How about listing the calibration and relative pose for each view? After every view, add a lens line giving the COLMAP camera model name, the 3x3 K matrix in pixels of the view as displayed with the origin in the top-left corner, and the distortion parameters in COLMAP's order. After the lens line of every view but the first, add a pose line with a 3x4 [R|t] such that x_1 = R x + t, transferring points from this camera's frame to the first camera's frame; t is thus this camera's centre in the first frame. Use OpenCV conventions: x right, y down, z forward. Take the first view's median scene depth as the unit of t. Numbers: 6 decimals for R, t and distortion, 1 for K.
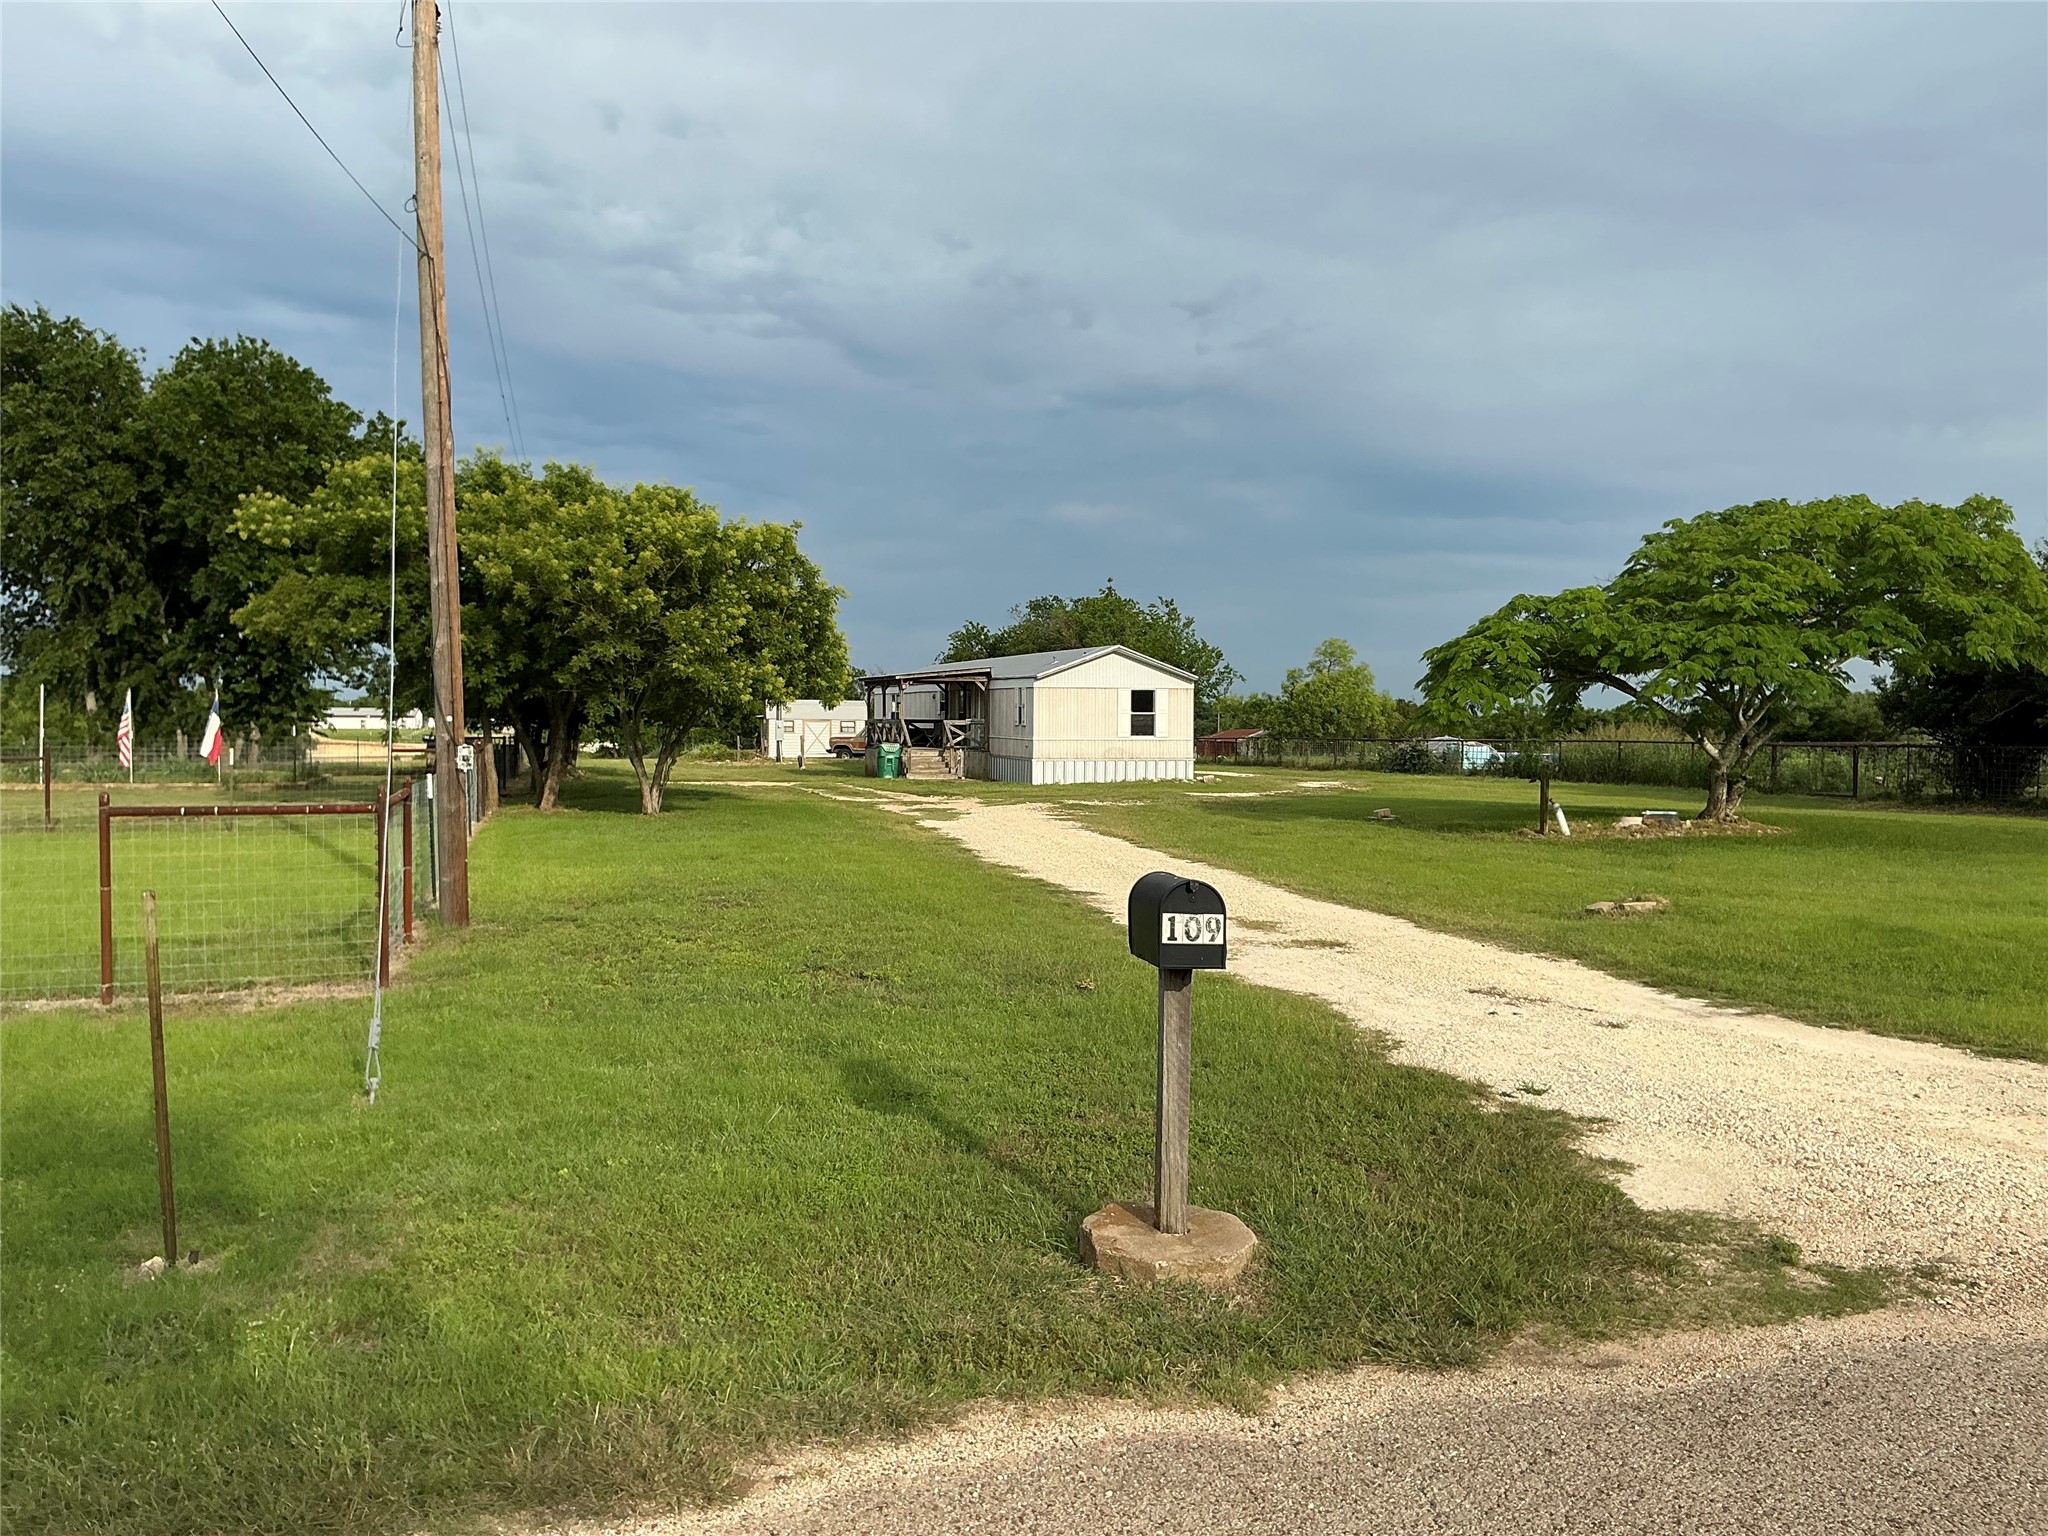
lens RADIAL K [[1682.8, 0, 1024.0], [0, 1682.8, 768.0], [0, 0, 1]] dist [0.100163, -0.210656]
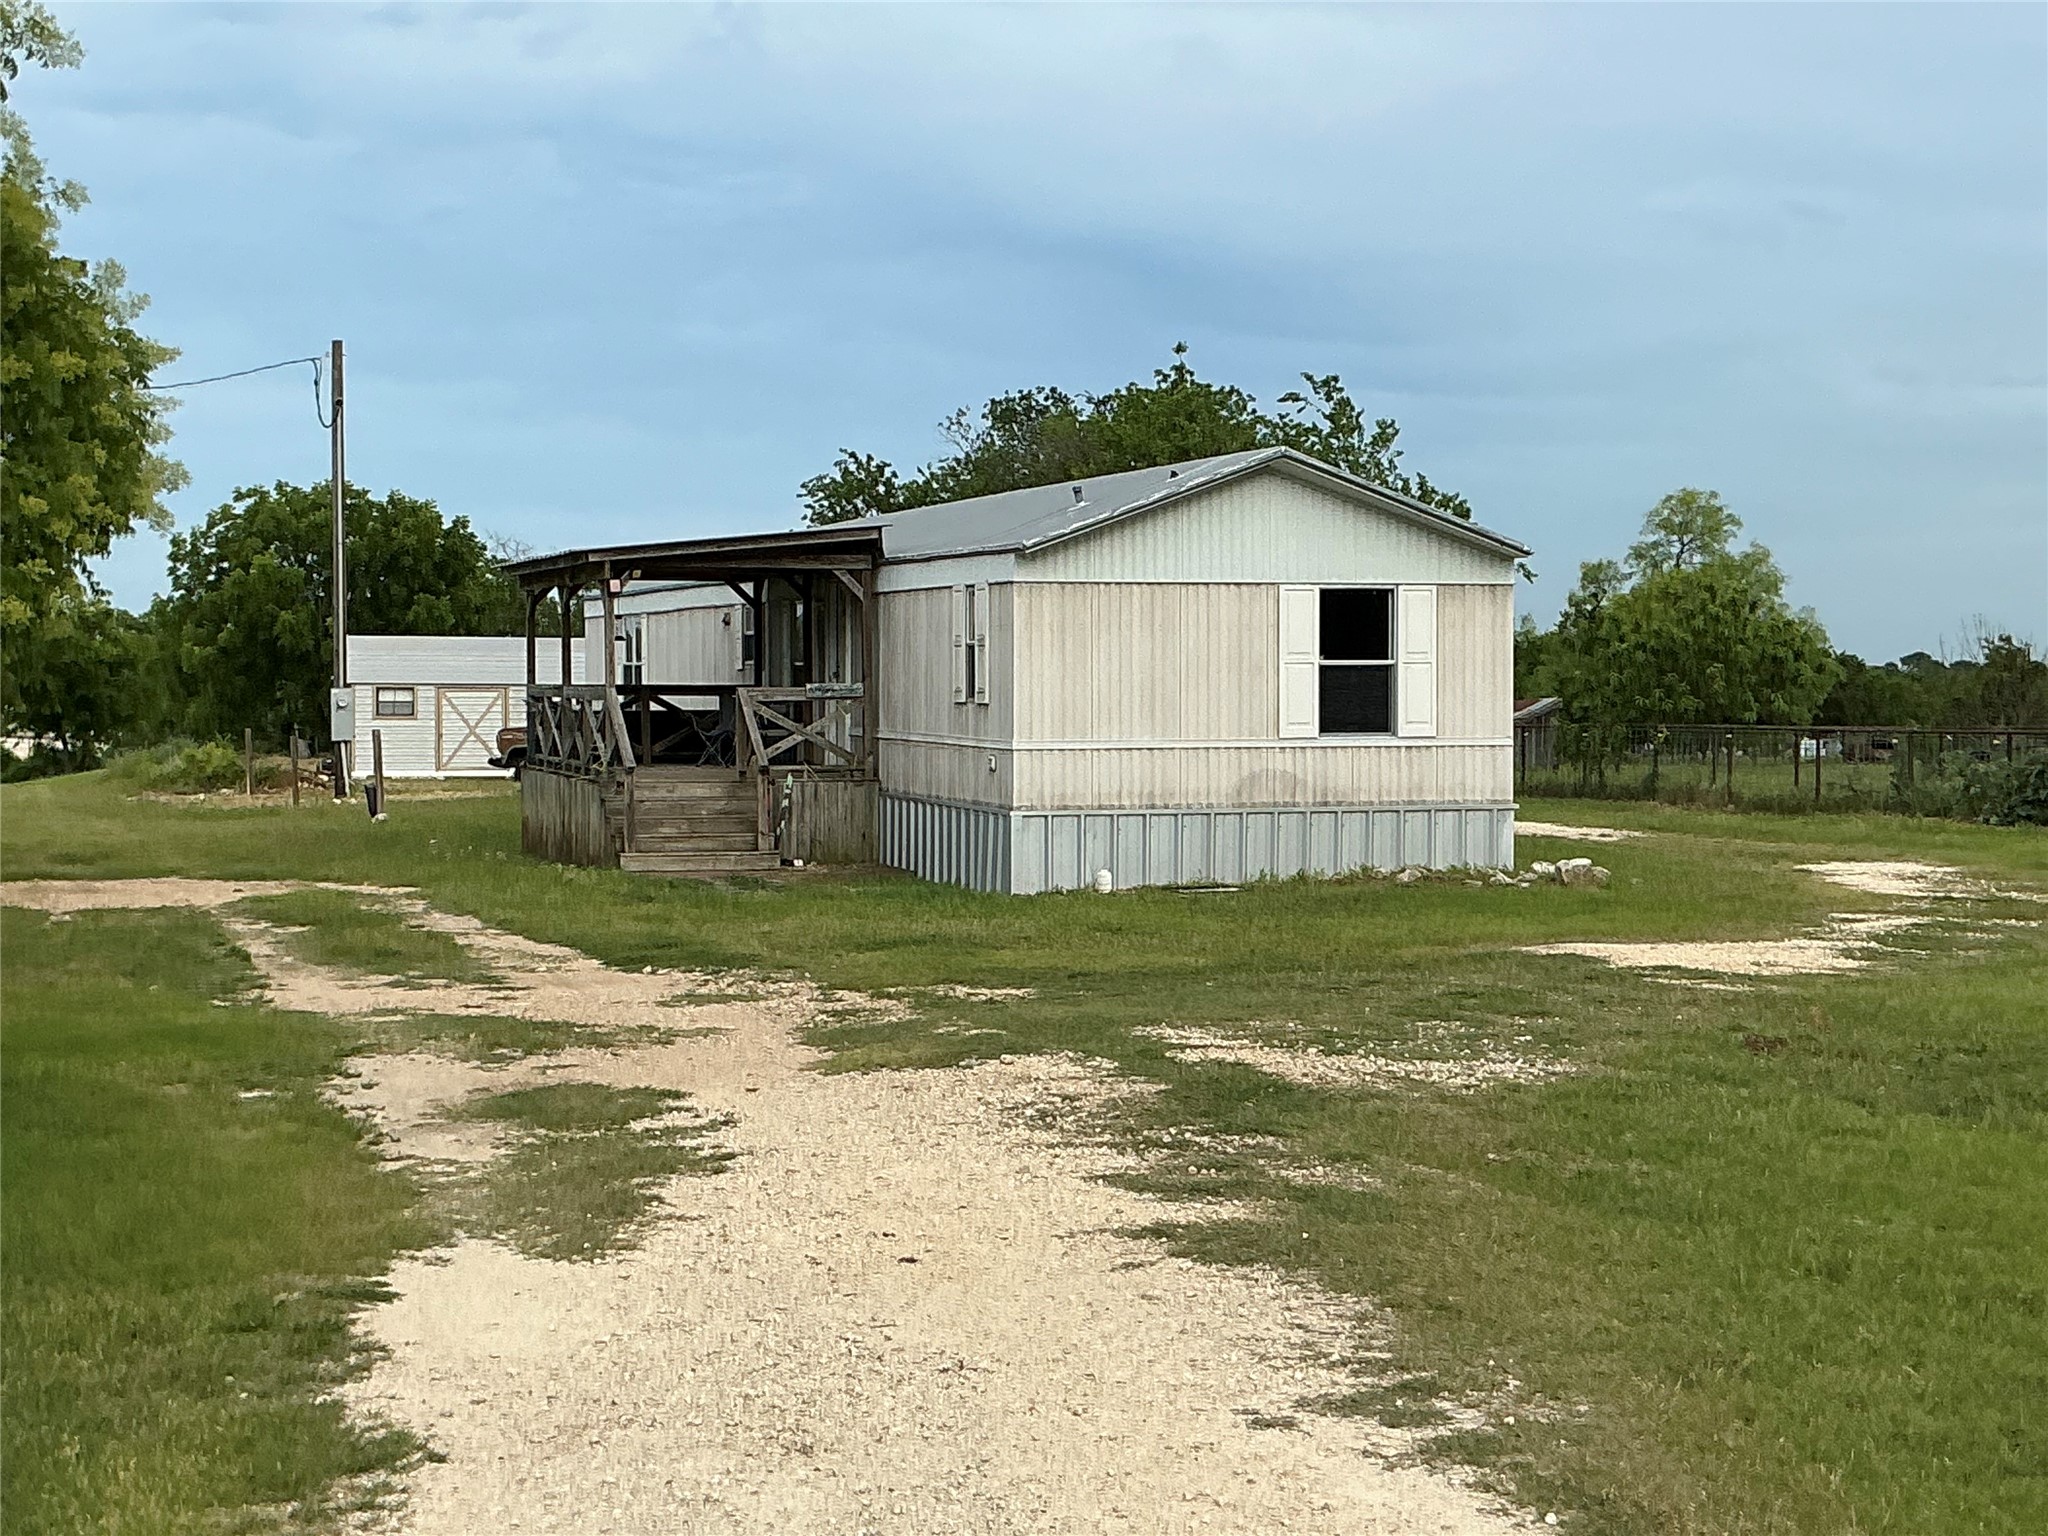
lens RADIAL K [[3279.2, 0, 1022.3], [0, 3279.2, 804.1], [0, 0, 1]] dist [0.141868, -0.152640]
pose [[0.999885, -0.007211, 0.013363, -0.000997], [0.007088, 0.999933, 0.009199, -0.011349], [-0.013429, -0.009103, 0.999868, 0.362037]]
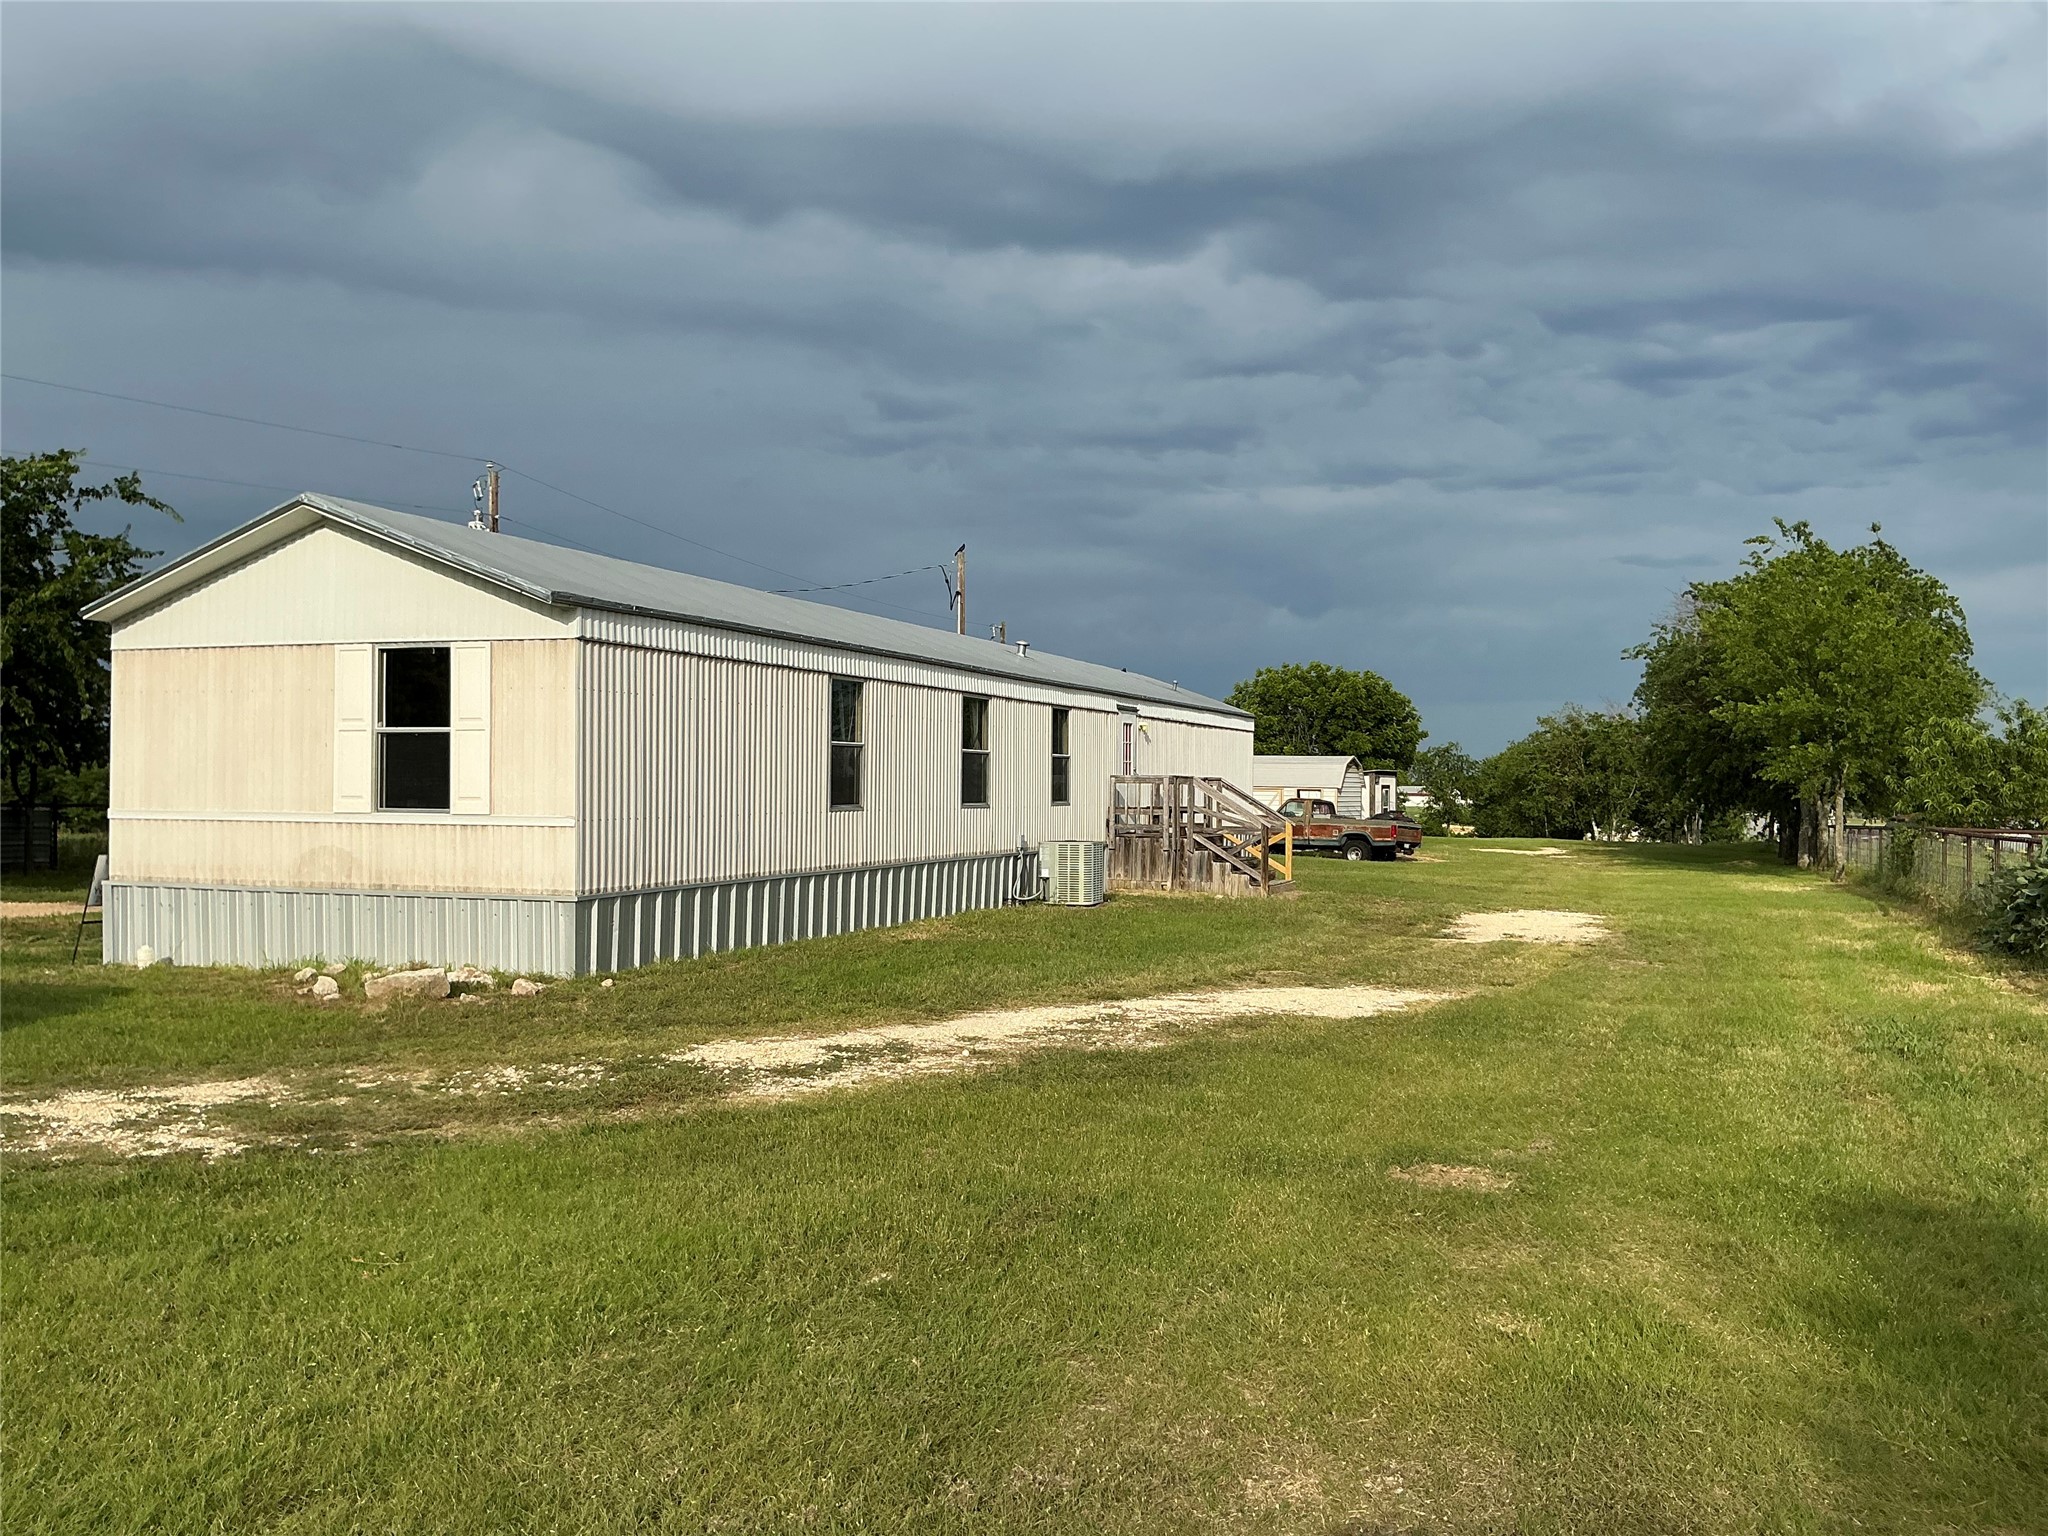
lens RADIAL K [[1710.6, 0, 1024.6], [0, 1710.6, 775.2], [0, 0, 1]] dist [0.157307, -0.309105]
pose [[0.794211, -0.003099, -0.607634, 0.313081], [-0.022836, 0.999128, -0.034944, -0.016198], [0.607212, 0.041629, 0.793448, 0.791107]]
